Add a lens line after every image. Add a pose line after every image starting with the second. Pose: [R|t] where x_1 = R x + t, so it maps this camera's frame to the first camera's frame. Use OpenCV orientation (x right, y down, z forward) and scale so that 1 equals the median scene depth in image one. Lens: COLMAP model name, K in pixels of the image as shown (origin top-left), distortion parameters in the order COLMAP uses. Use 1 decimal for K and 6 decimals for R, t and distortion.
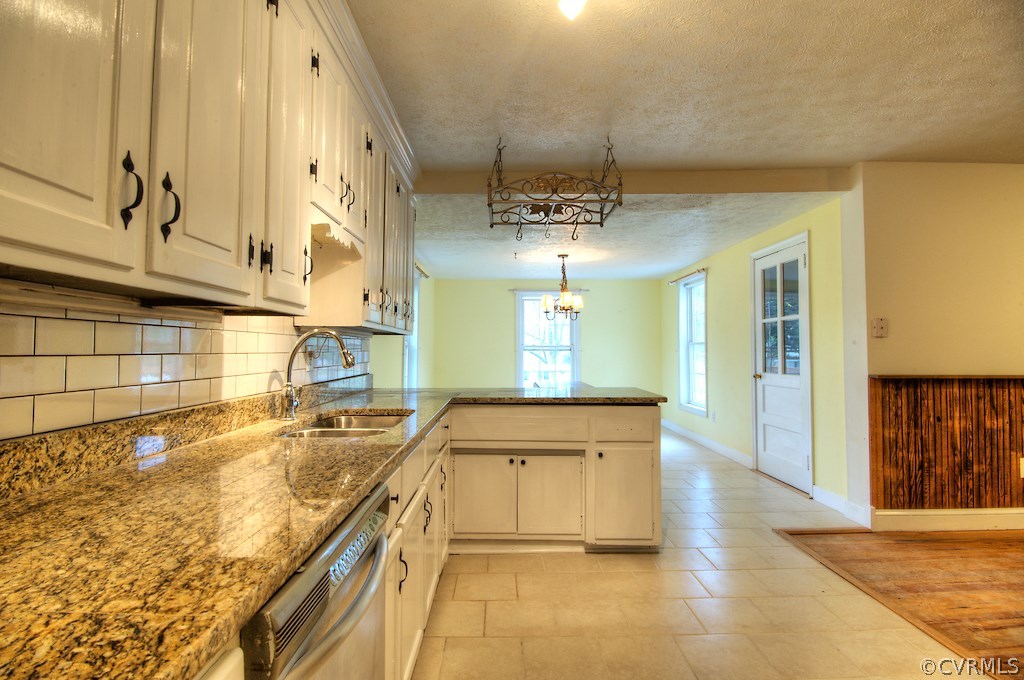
lens RADIAL K [[508.2, 0, 511.5], [0, 508.2, 332.5], [0, 0, 1]] dist [0.056981, -0.049625]
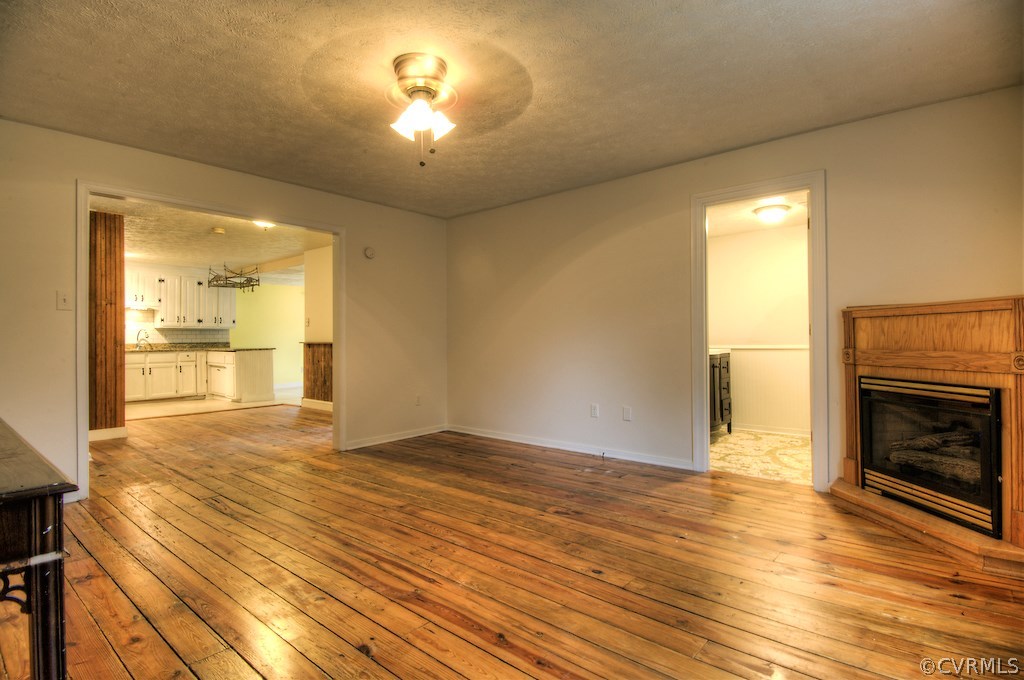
lens RADIAL K [[515.9, 0, 508.4], [0, 515.9, 333.9], [0, 0, 1]] dist [0.040313, -0.034874]
pose [[0.745176, -0.010889, -0.666779, 3.381144], [0.032296, 0.999283, 0.019774, 0.032568], [0.666085, -0.036269, 0.744993, -0.160175]]
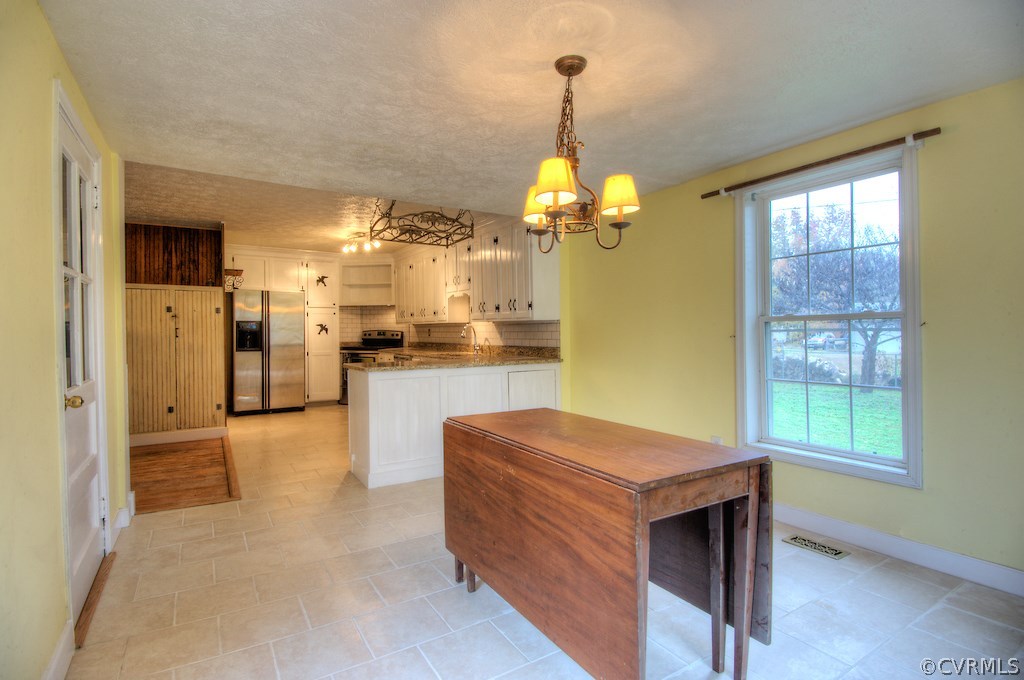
lens RADIAL K [[500.3, 0, 507.8], [0, 500.3, 332.6], [0, 0, 1]] dist [0.049591, -0.046477]
pose [[-0.864145, 0.009313, -0.503156, 0.619837], [0.025579, 0.999349, -0.025432, 0.084066], [0.502592, -0.034847, -0.863821, 2.503015]]
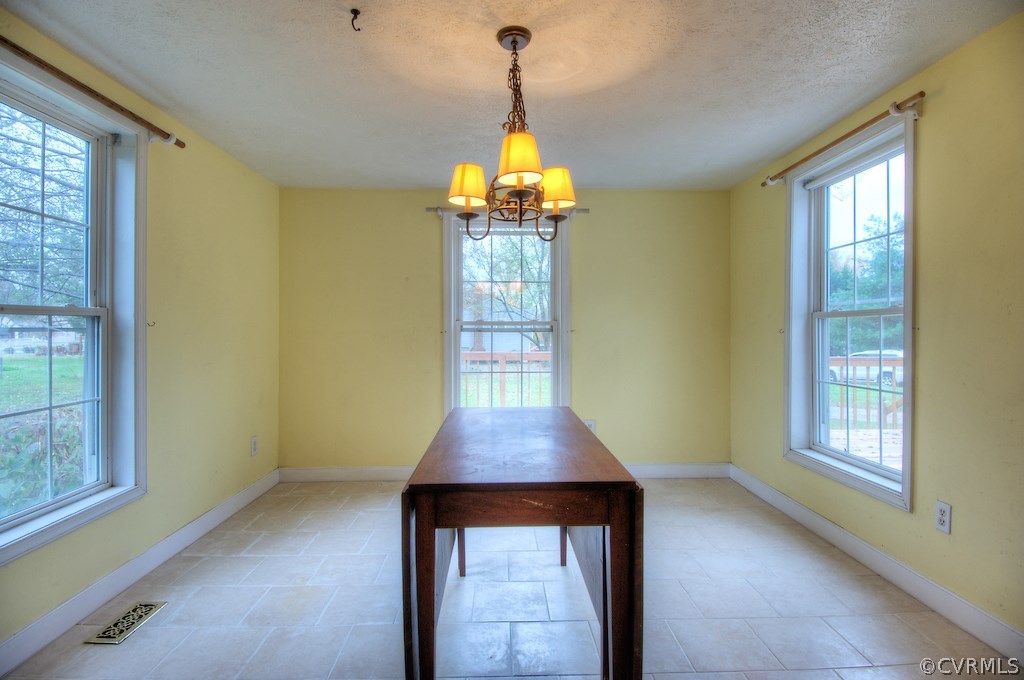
lens RADIAL K [[500.3, 0, 507.8], [0, 500.3, 332.6], [0, 0, 1]] dist [0.049591, -0.046477]
pose [[0.999989, 0.002320, 0.004036, 0.191587], [-0.002472, 0.999279, 0.037897, 0.049984], [-0.003945, -0.037907, 0.999273, 1.337479]]
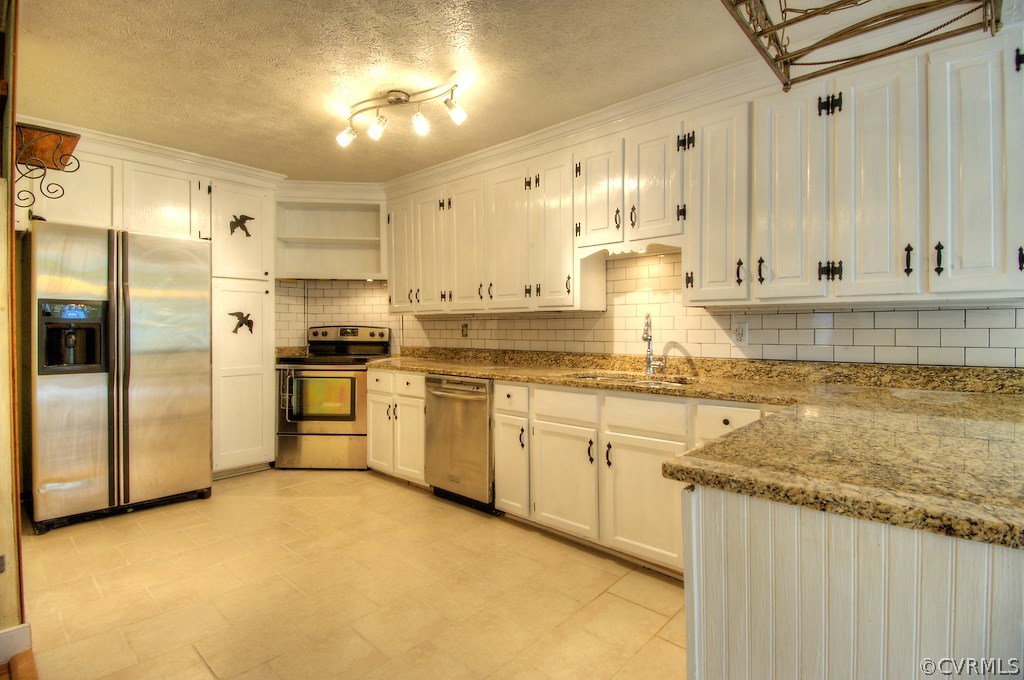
lens RADIAL K [[500.3, 0, 507.8], [0, 500.3, 332.6], [0, 0, 1]] dist [0.049591, -0.046477]
pose [[-0.685809, 0.008529, -0.727732, 0.615260], [0.028416, 0.999483, -0.015065, 0.039748], [0.727227, -0.031011, -0.685697, 1.145355]]
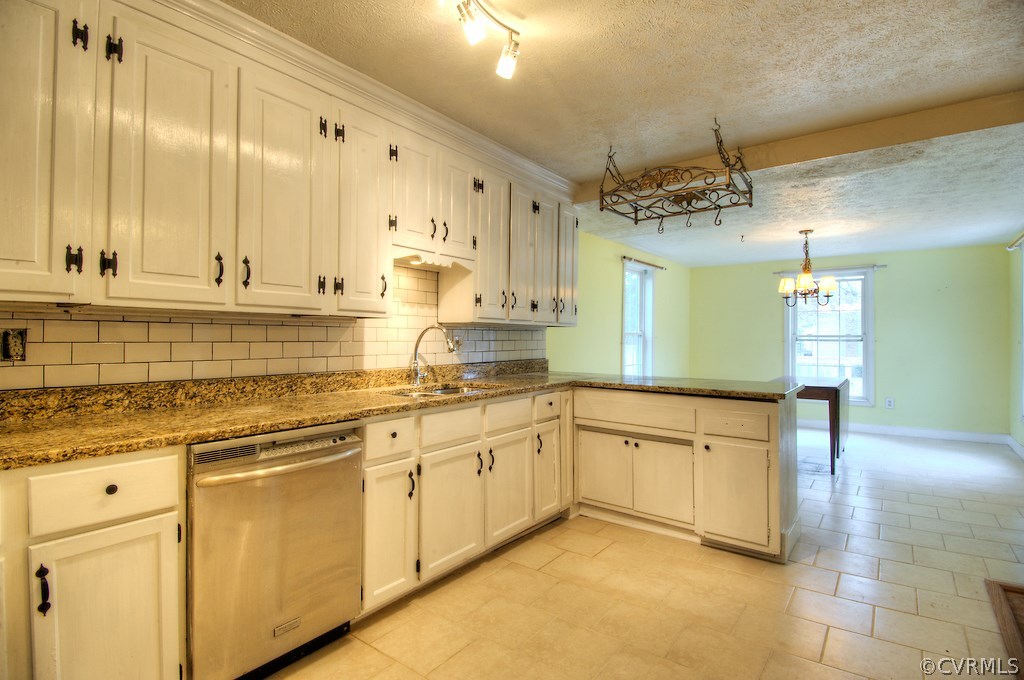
lens RADIAL K [[500.3, 0, 507.8], [0, 500.3, 332.6], [0, 0, 1]] dist [0.049591, -0.046477]
pose [[0.788276, -0.003408, -0.615313, 0.459933], [0.017435, 0.999707, 0.016799, -0.003880], [0.615075, -0.023970, 0.788104, 0.006429]]
